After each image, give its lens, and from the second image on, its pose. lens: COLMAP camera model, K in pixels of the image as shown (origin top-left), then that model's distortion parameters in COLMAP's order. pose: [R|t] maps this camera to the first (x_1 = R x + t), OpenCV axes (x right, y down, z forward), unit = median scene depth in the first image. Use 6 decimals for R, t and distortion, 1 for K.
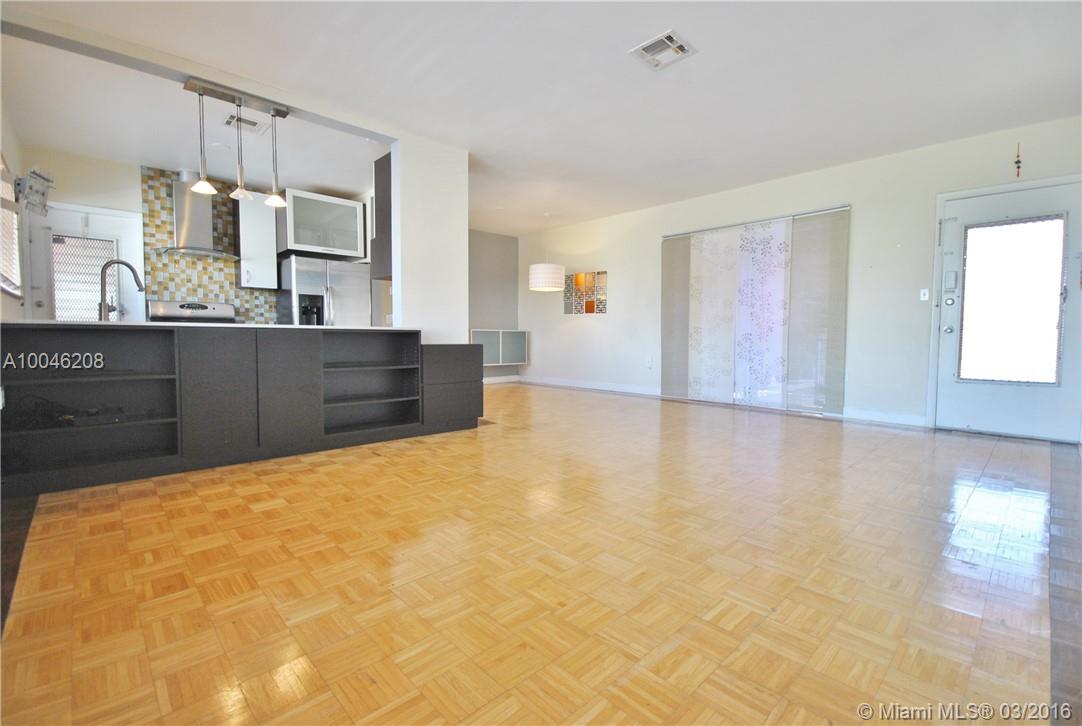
lens RADIAL K [[478.0, 0, 544.8], [0, 478.0, 364.2], [0, 0, 1]] dist [-0.000684, -0.003520]
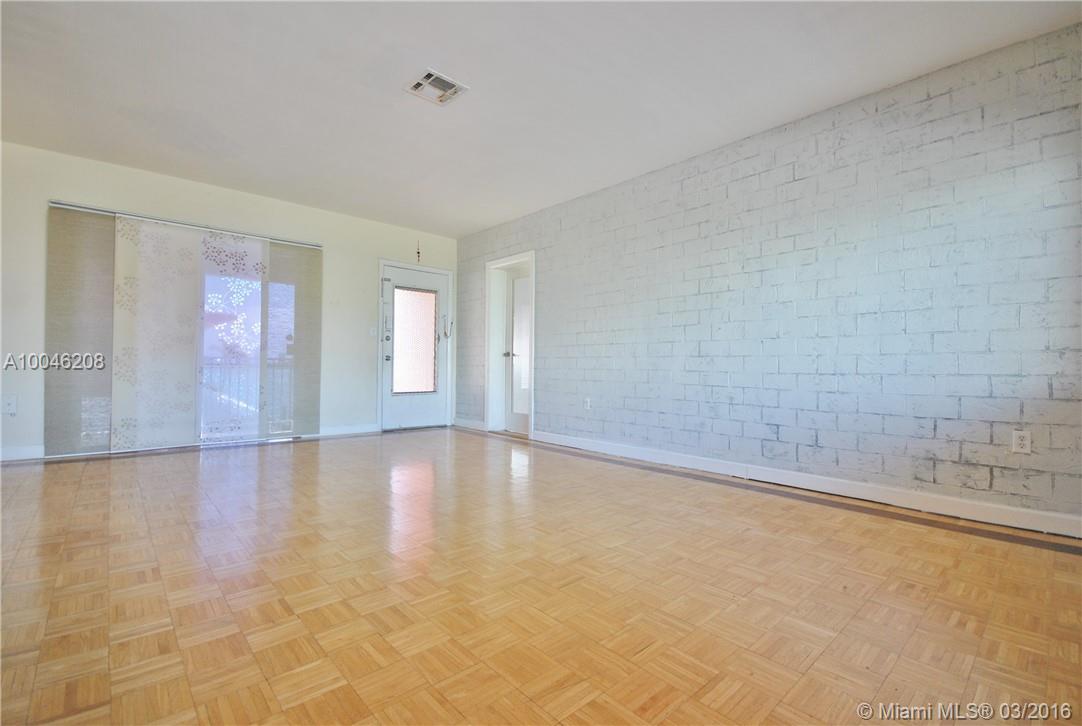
lens RADIAL K [[478.0, 0, 542.1], [0, 478.0, 361.5], [0, 0, 1]] dist [-0.000684, -0.003520]
pose [[0.026674, 0.009733, 0.999597, -0.458375], [0.052048, 0.998583, -0.011112, -0.020987], [-0.998288, 0.052323, 0.026130, 0.453069]]
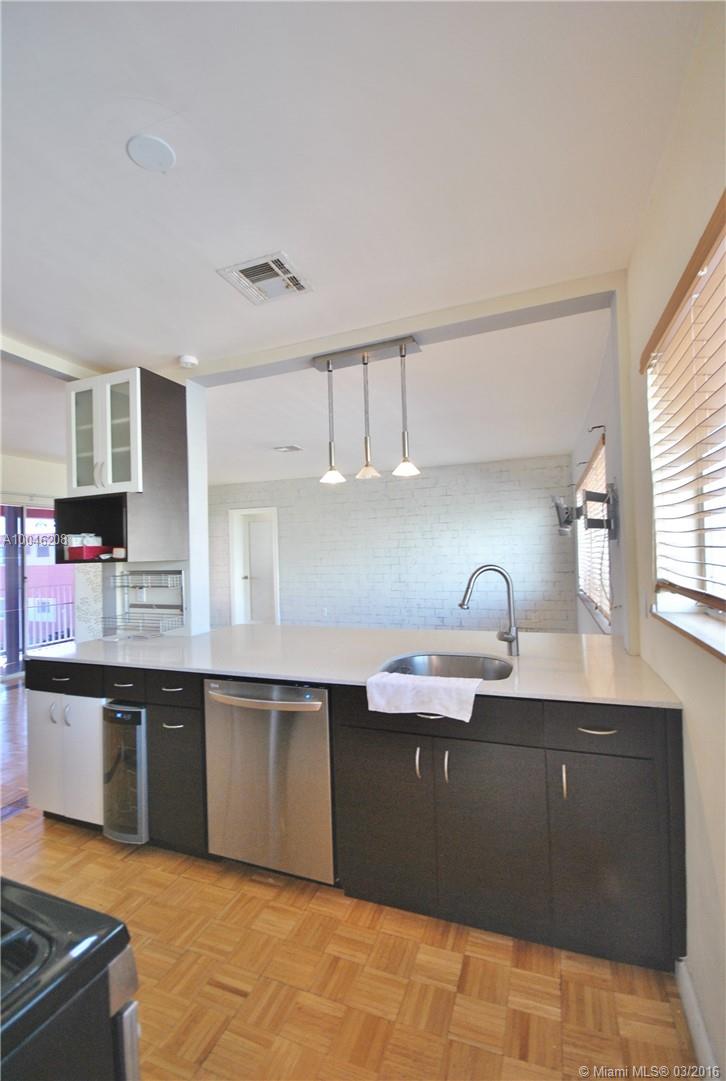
lens RADIAL K [[477.5, 0, 361.0], [0, 477.5, 541.0], [0, 0, 1]] dist [-0.000684, -0.003520]
pose [[-0.428676, 0.027301, 0.903046, -0.974121], [0.080251, 0.996743, 0.007962, -0.191923], [-0.899887, 0.075884, -0.429471, 0.996654]]
